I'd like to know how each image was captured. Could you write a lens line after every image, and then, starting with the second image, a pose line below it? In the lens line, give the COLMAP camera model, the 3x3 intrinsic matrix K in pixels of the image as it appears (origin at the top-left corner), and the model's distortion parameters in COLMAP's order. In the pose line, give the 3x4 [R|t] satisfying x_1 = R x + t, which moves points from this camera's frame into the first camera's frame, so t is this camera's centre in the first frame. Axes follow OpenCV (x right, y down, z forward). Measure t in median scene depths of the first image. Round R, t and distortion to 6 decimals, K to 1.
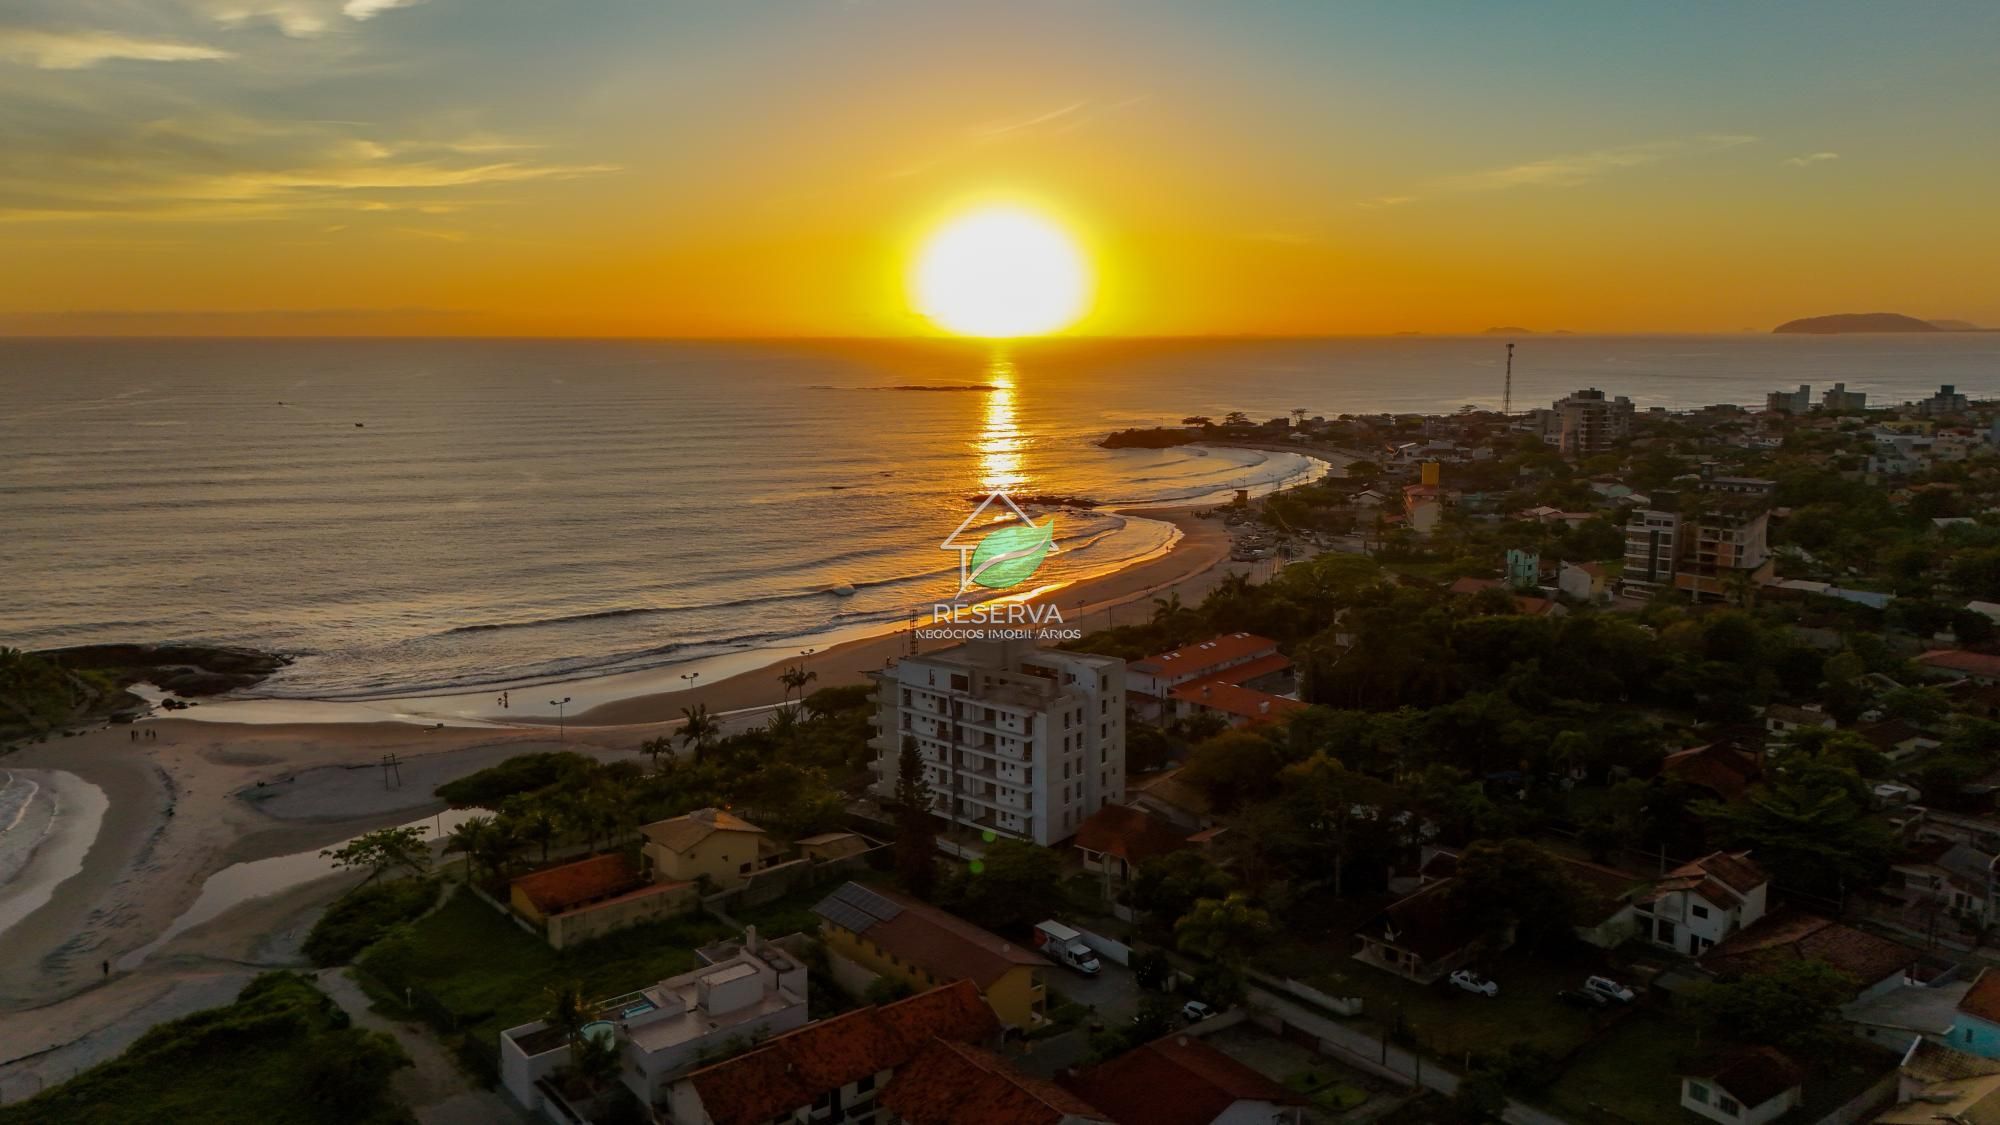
lens RADIAL K [[1493.4, 0, 1000.0], [0, 1493.4, 562.5], [0, 0, 1]] dist [0.092568, -0.090393]
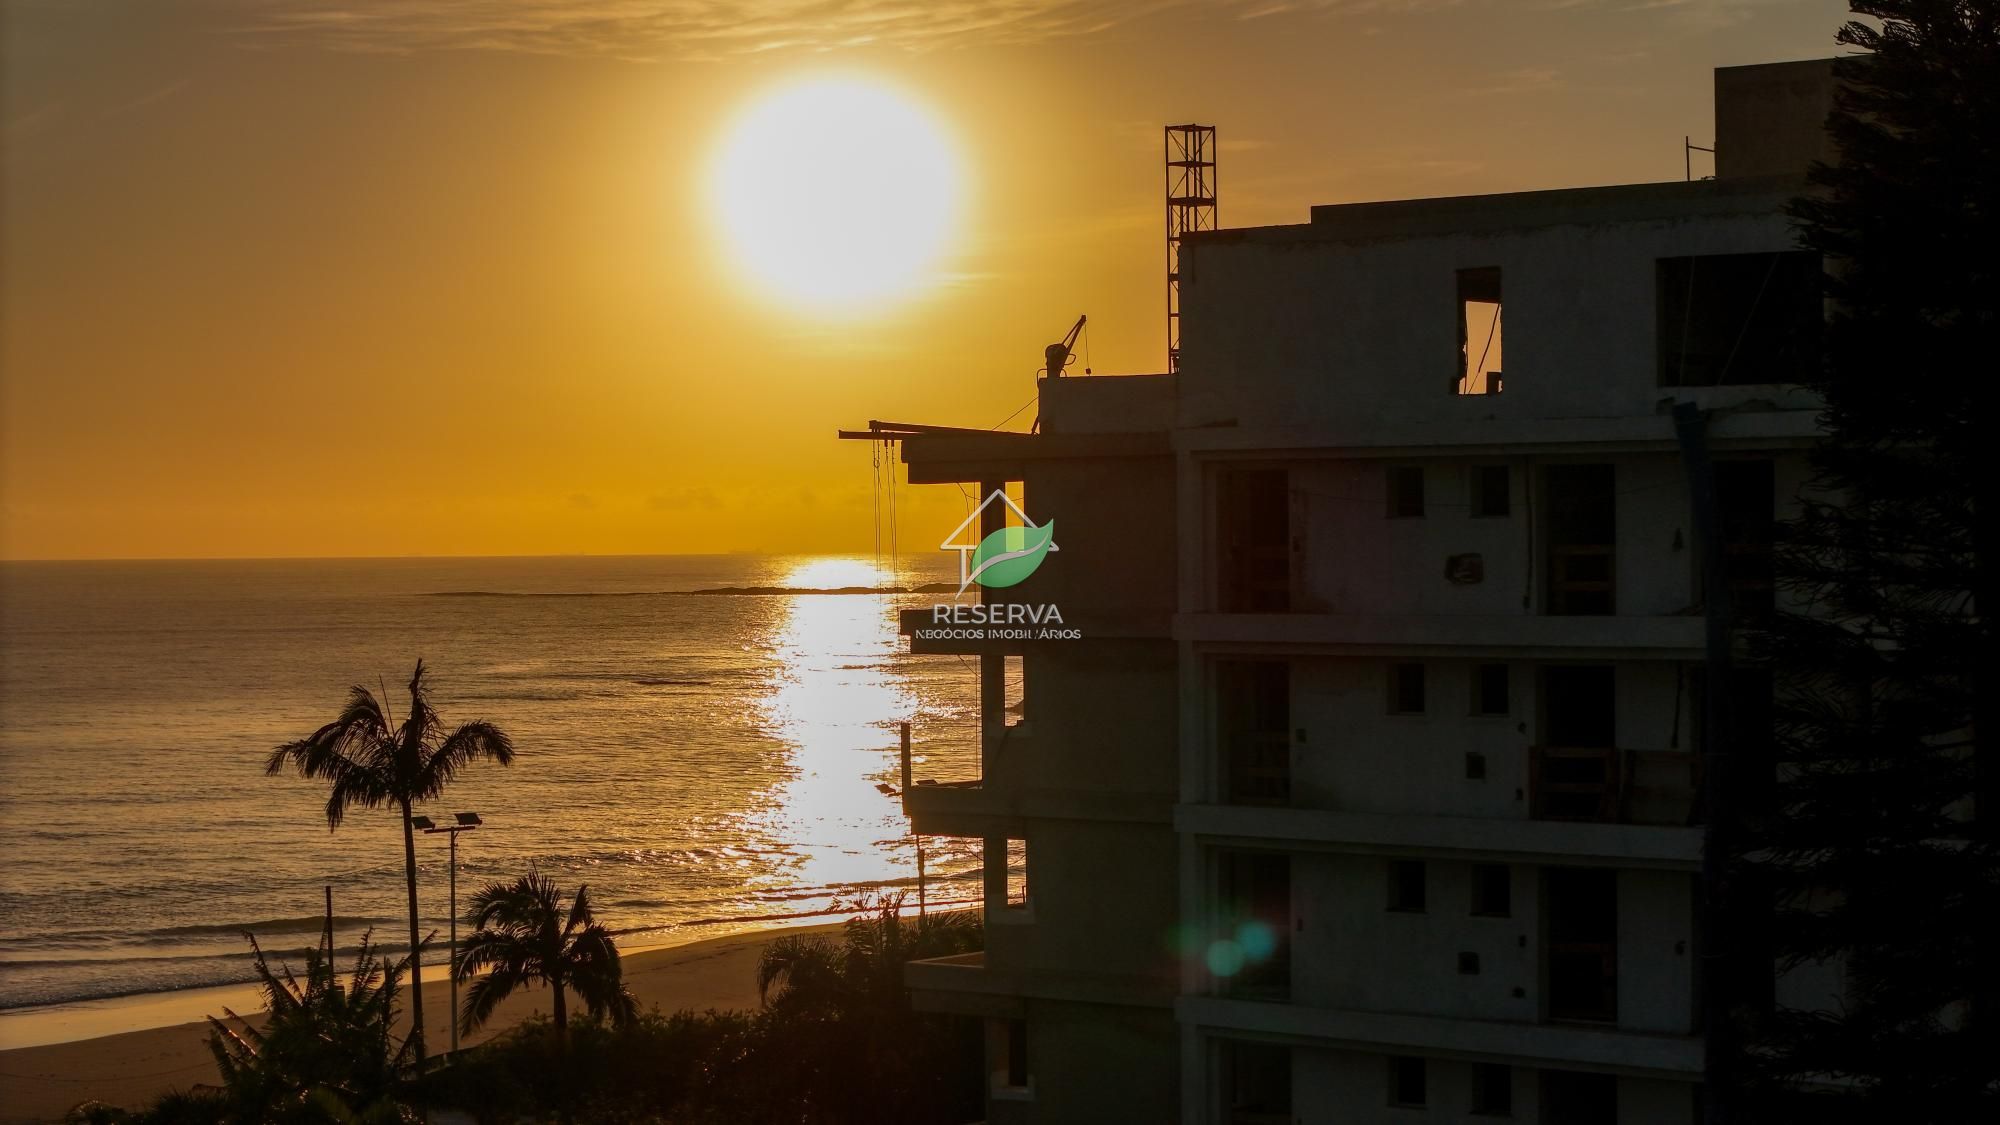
lens RADIAL K [[4120.3, 0, 1000.0], [0, 4120.3, 562.5], [0, 0, 1]] dist [-0.357814, -0.001802]
pose [[0.999896, -0.008907, 0.011356, -0.088835], [0.010485, 0.988999, -0.147553, 0.145119], [-0.009916, 0.147656, 0.988989, 0.670571]]
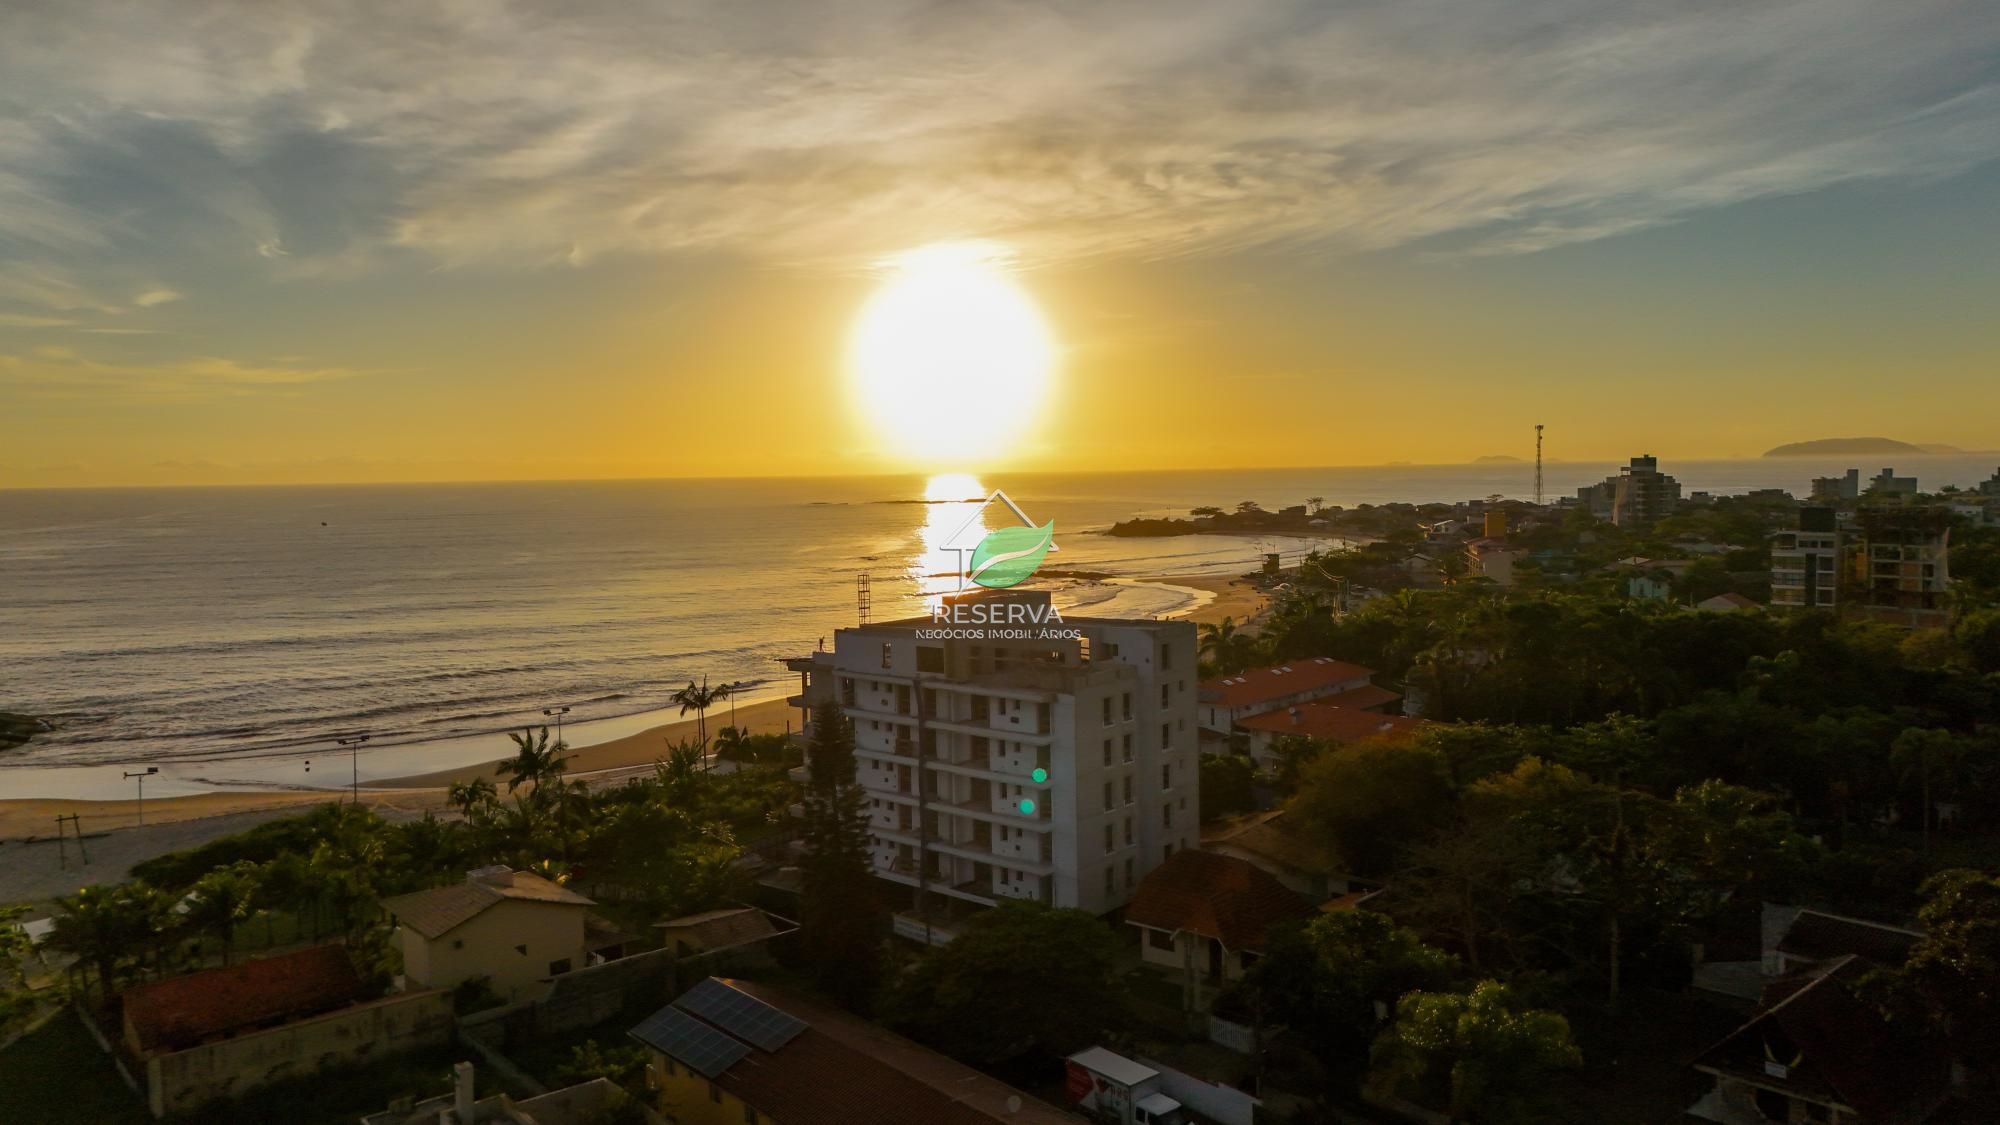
lens RADIAL K [[1493.4, 0, 1000.0], [0, 1493.4, 562.5], [0, 0, 1]] dist [0.092568, -0.090393]
pose [[0.999888, -0.014678, 0.002855, 0.000599], [0.014876, 0.995756, -0.090822, 0.095633], [-0.001510, 0.090854, 0.995863, 0.375869]]
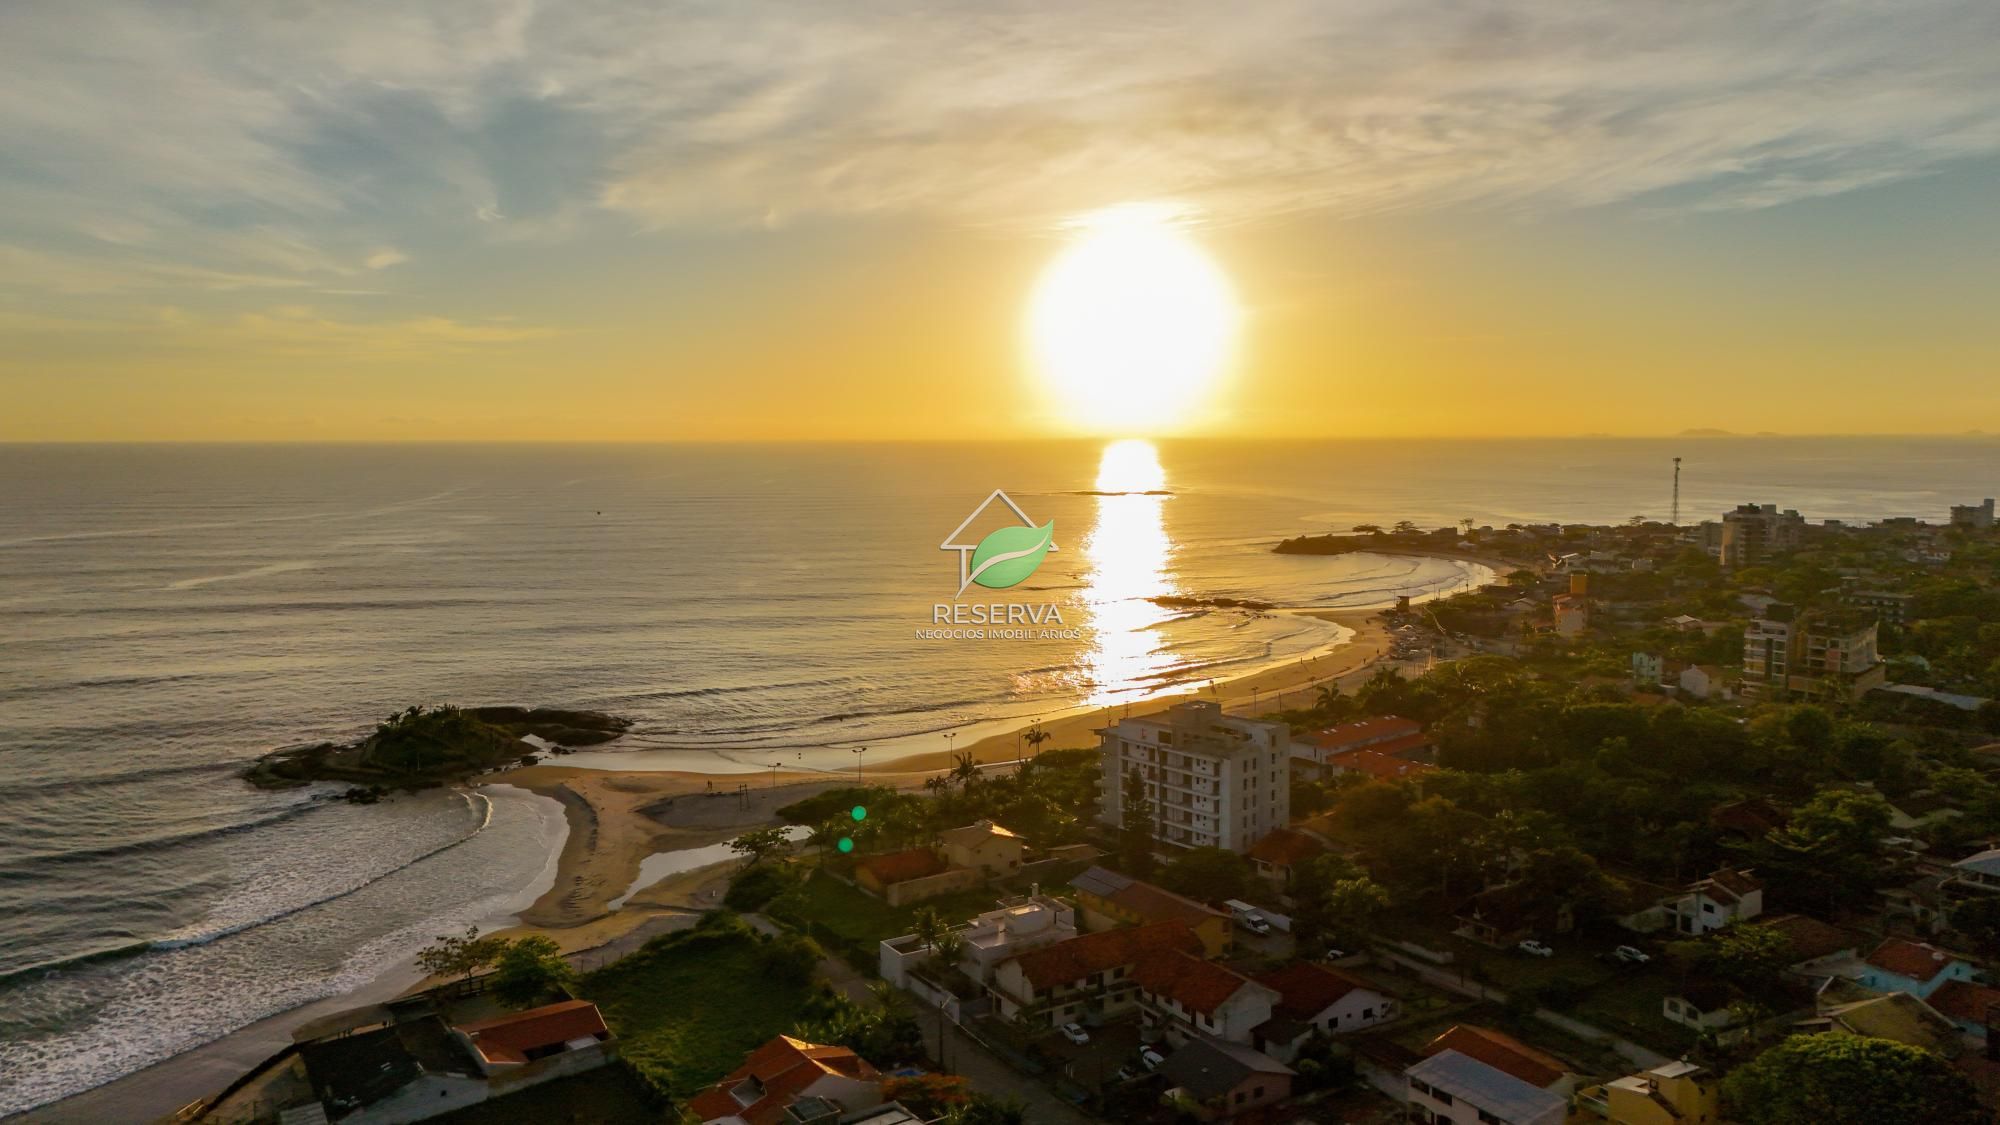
lens RADIAL K [[1493.4, 0, 1000.0], [0, 1493.4, 562.5], [0, 0, 1]] dist [0.092568, -0.090393]
pose [[0.993434, 0.009492, -0.114009, -0.022421], [-0.017054, 0.997704, -0.065537, 0.012845], [0.113126, 0.067051, 0.991316, -0.377369]]
